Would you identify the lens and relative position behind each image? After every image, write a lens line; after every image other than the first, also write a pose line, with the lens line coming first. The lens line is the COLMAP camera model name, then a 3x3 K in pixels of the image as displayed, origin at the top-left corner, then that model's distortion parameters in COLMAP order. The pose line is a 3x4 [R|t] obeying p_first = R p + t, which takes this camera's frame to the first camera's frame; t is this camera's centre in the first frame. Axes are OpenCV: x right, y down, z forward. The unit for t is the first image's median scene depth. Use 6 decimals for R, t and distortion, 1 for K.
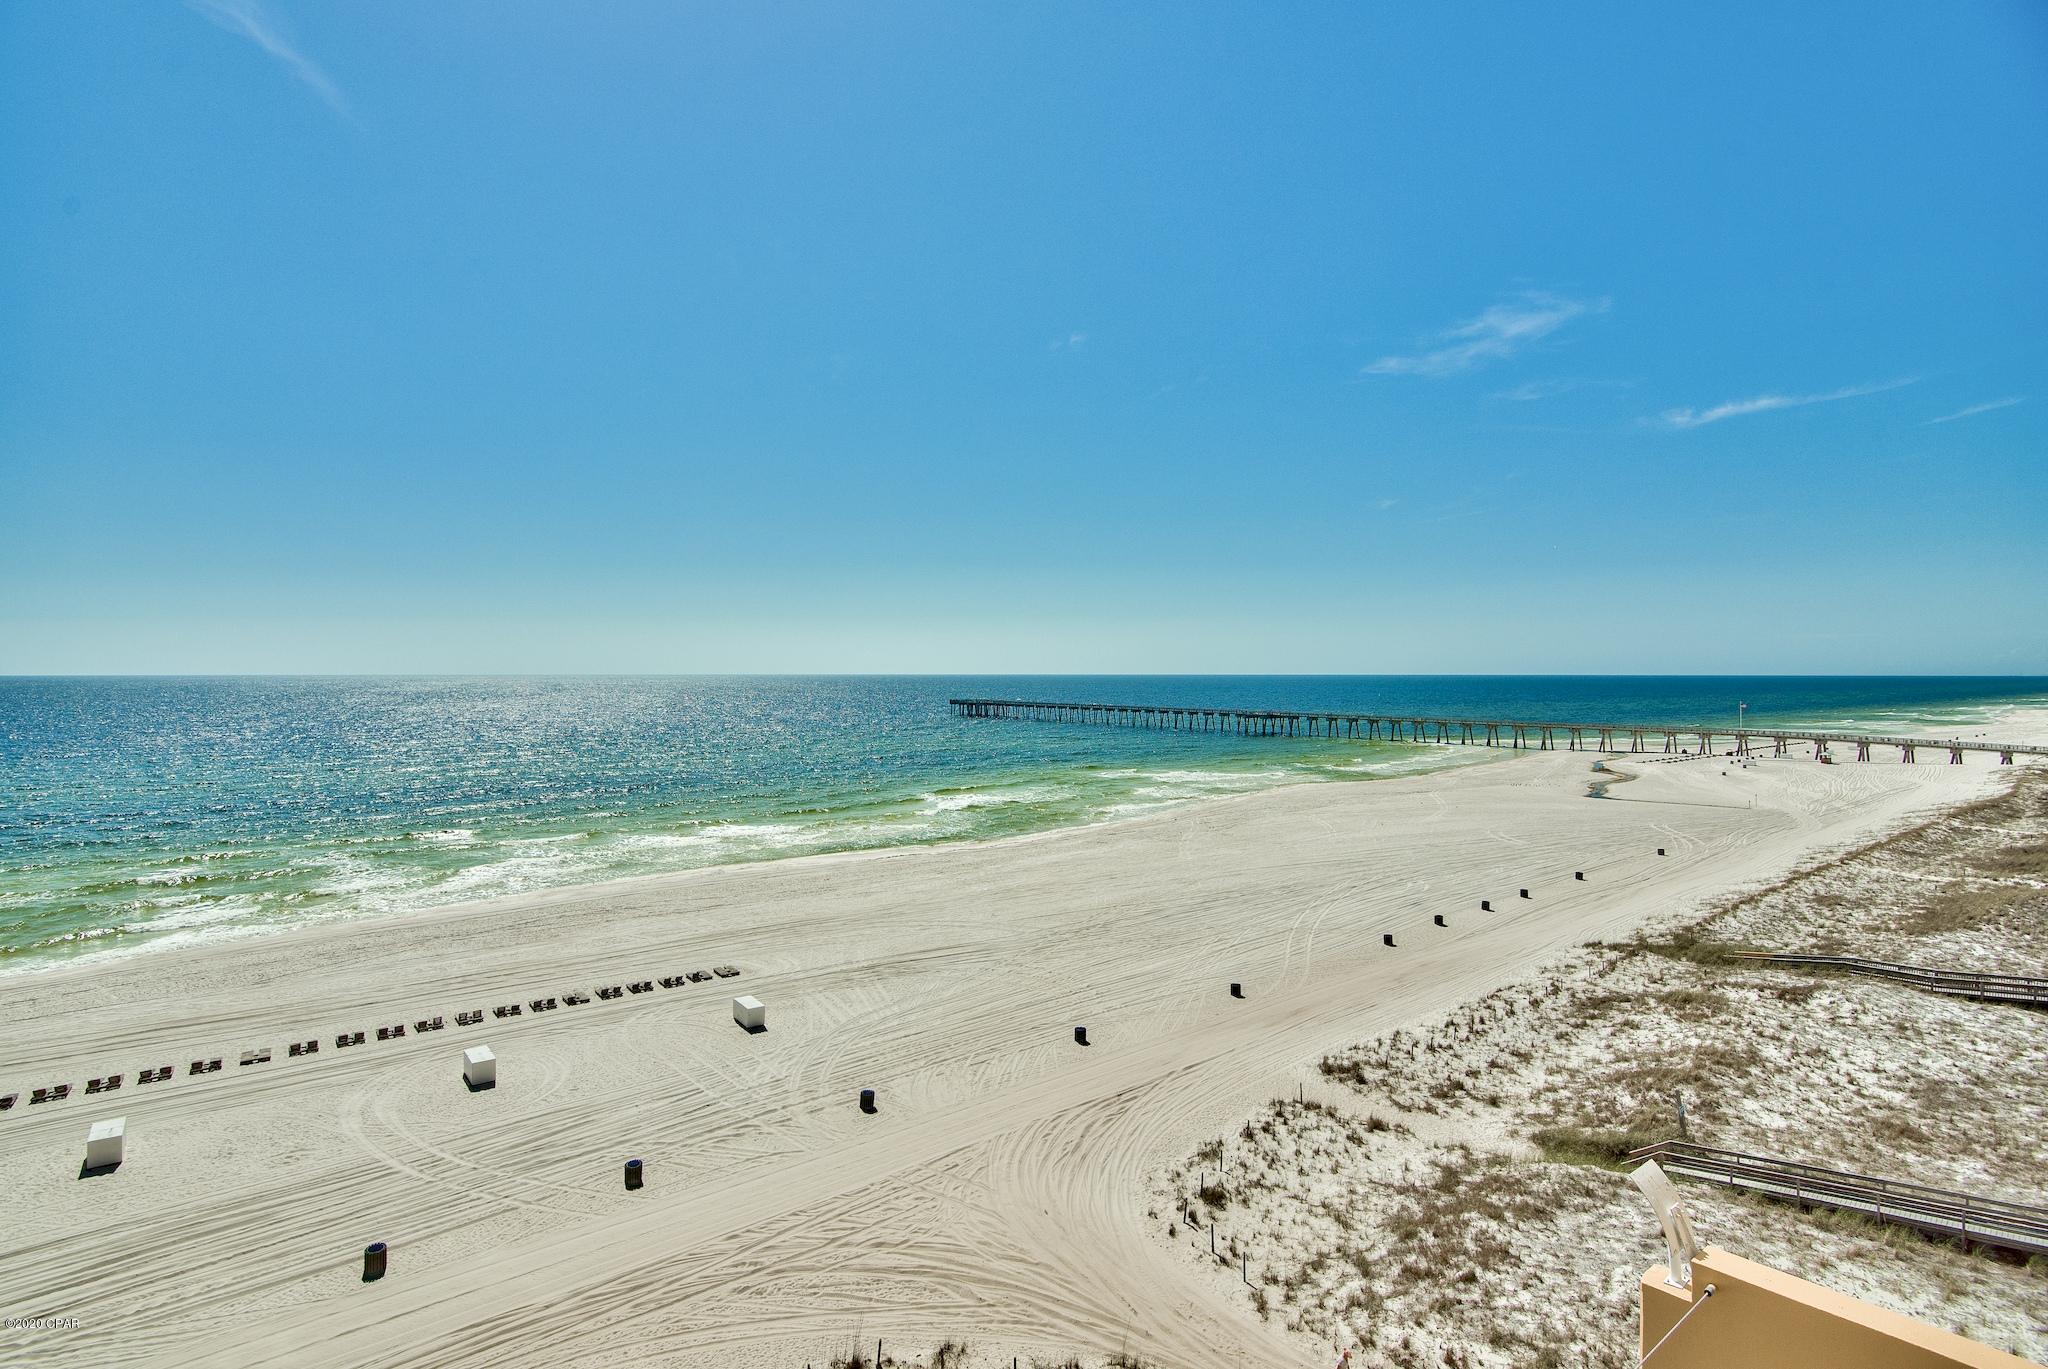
lens RADIAL K [[998.2, 0, 1024.0], [0, 998.2, 684.5], [0, 0, 1]] dist [-0.003025, -0.000527]
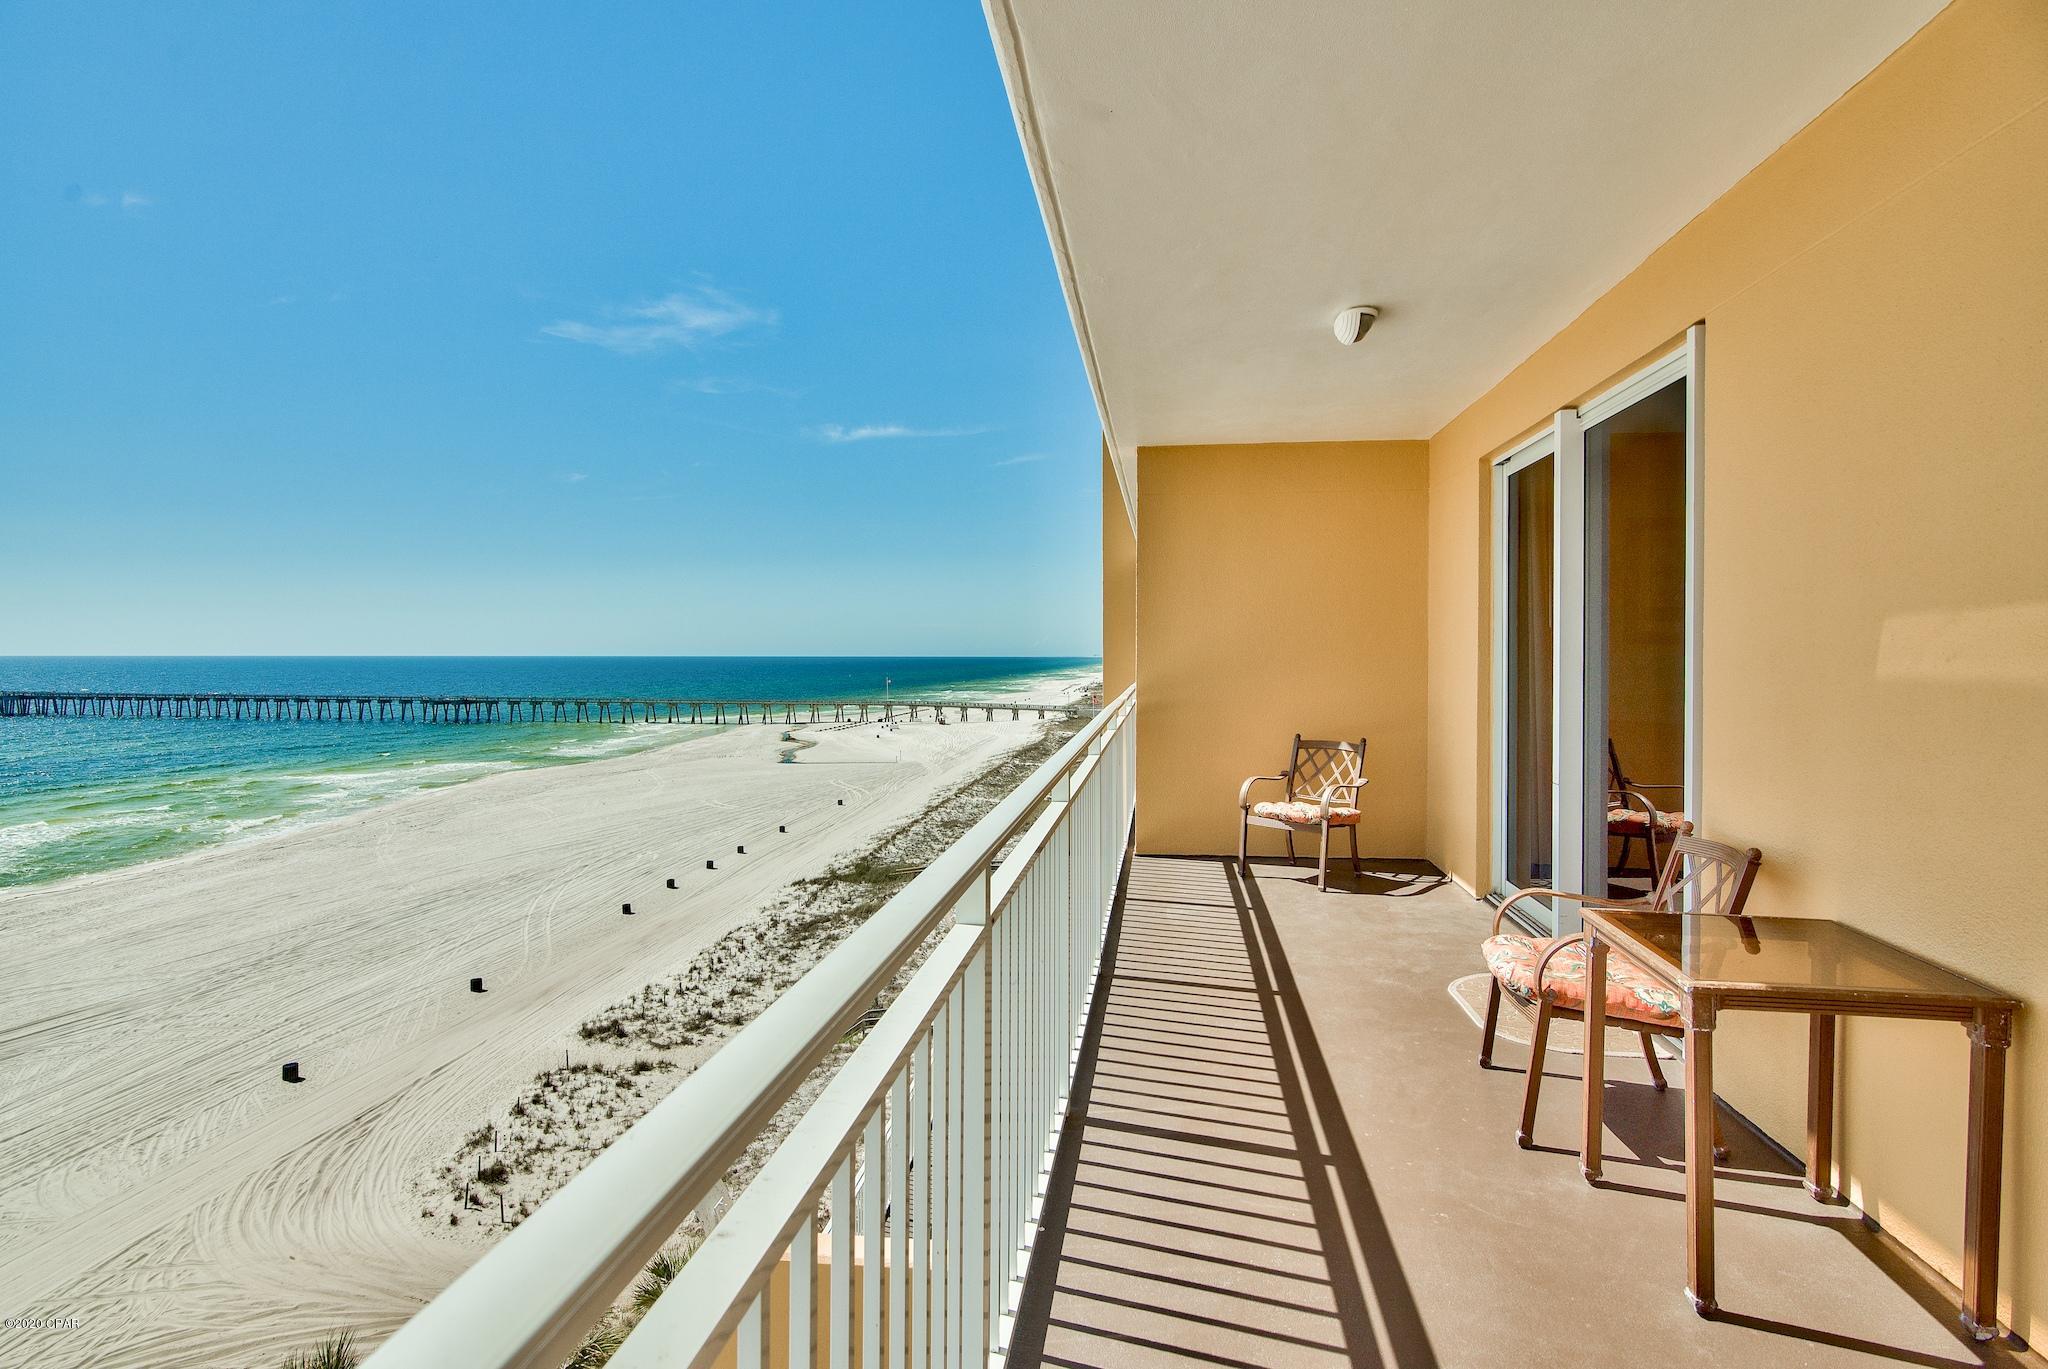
lens RADIAL K [[1038.9, 0, 1024.0], [0, 1038.9, 684.5], [0, 0, 1]] dist [-0.001803, -0.000173]
pose [[0.719624, -0.019345, 0.694095, -0.098019], [0.006921, 0.999762, 0.020688, -0.000229], [-0.694330, -0.010083, 0.719586, -0.084051]]
